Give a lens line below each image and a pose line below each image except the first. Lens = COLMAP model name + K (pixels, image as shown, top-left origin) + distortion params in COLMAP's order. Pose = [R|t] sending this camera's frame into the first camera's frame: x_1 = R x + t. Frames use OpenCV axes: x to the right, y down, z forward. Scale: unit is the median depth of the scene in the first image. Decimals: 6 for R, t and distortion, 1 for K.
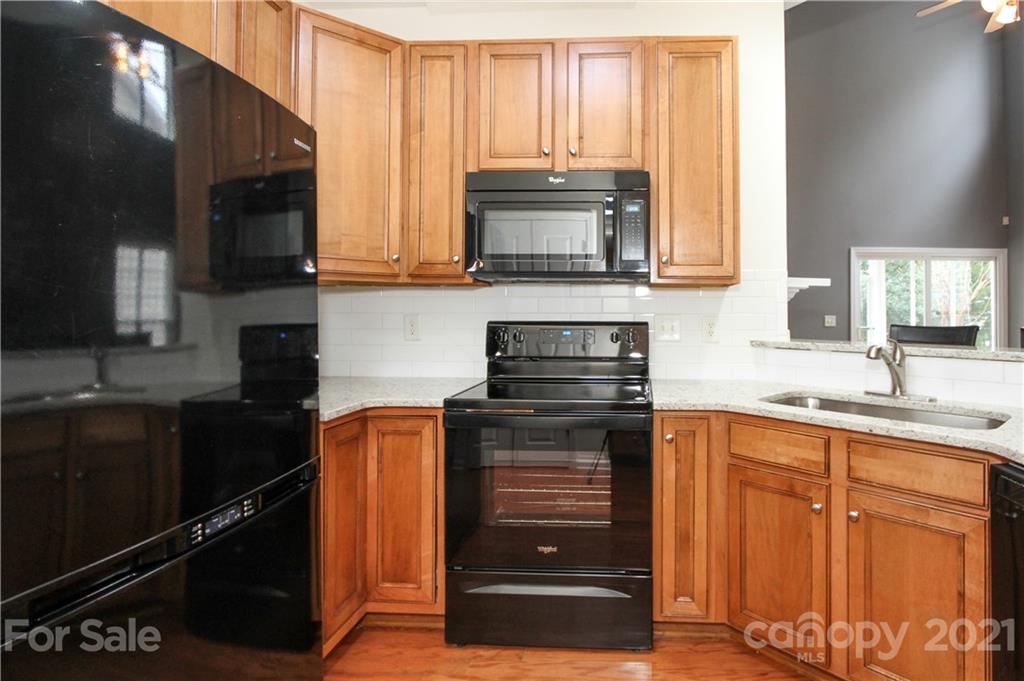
lens RADIAL K [[538.7, 0, 610.6], [0, 538.7, 299.2], [0, 0, 1]] dist [-0.008392, -0.000355]
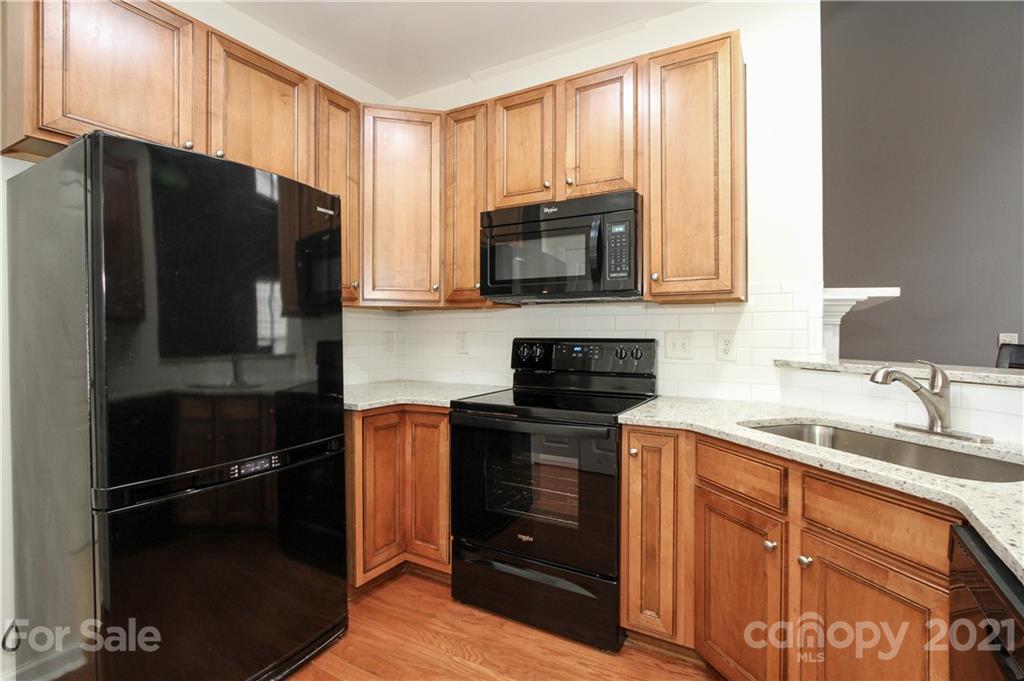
lens RADIAL K [[501.7, 0, 501.0], [0, 501.7, 326.3], [0, 0, 1]] dist [-0.008337, -0.000180]
pose [[0.877630, -0.009955, -0.479236, 0.343220], [0.017174, 0.999795, 0.010682, 0.004988], [0.479032, -0.017605, 0.877621, 0.051268]]
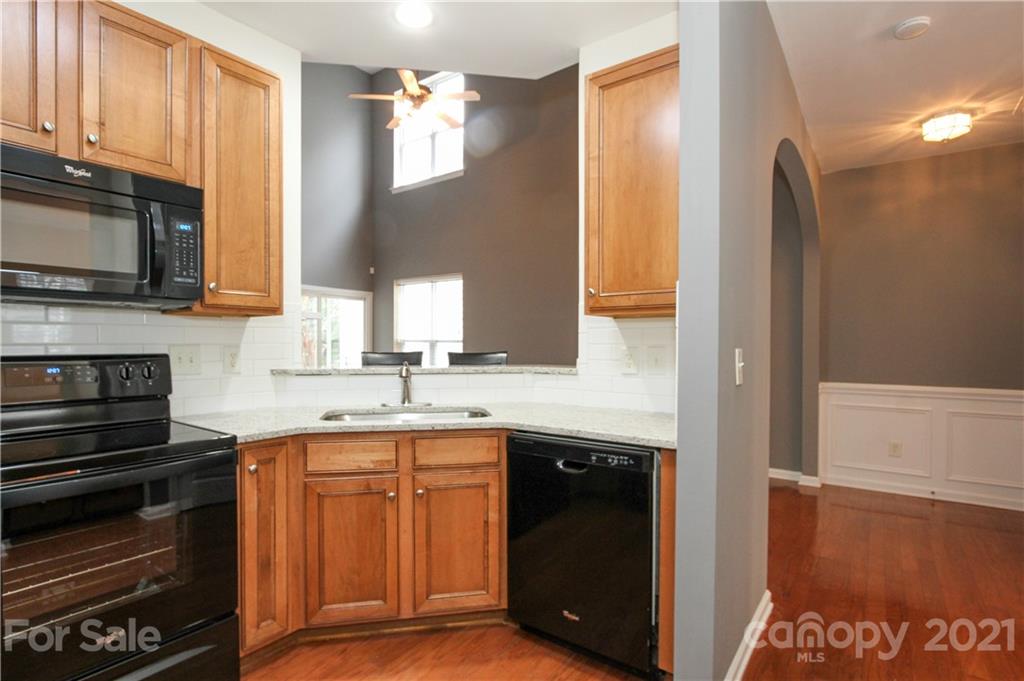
lens RADIAL K [[516.5, 0, 512.0], [0, 516.5, 340.5], [0, 0, 1]] dist [-0.002155, -0.000007]
pose [[0.558555, 0.000308, 0.829467, -0.412469], [-0.020499, 0.999700, 0.013433, -0.002730], [-0.829214, -0.024506, 0.558394, 0.074956]]
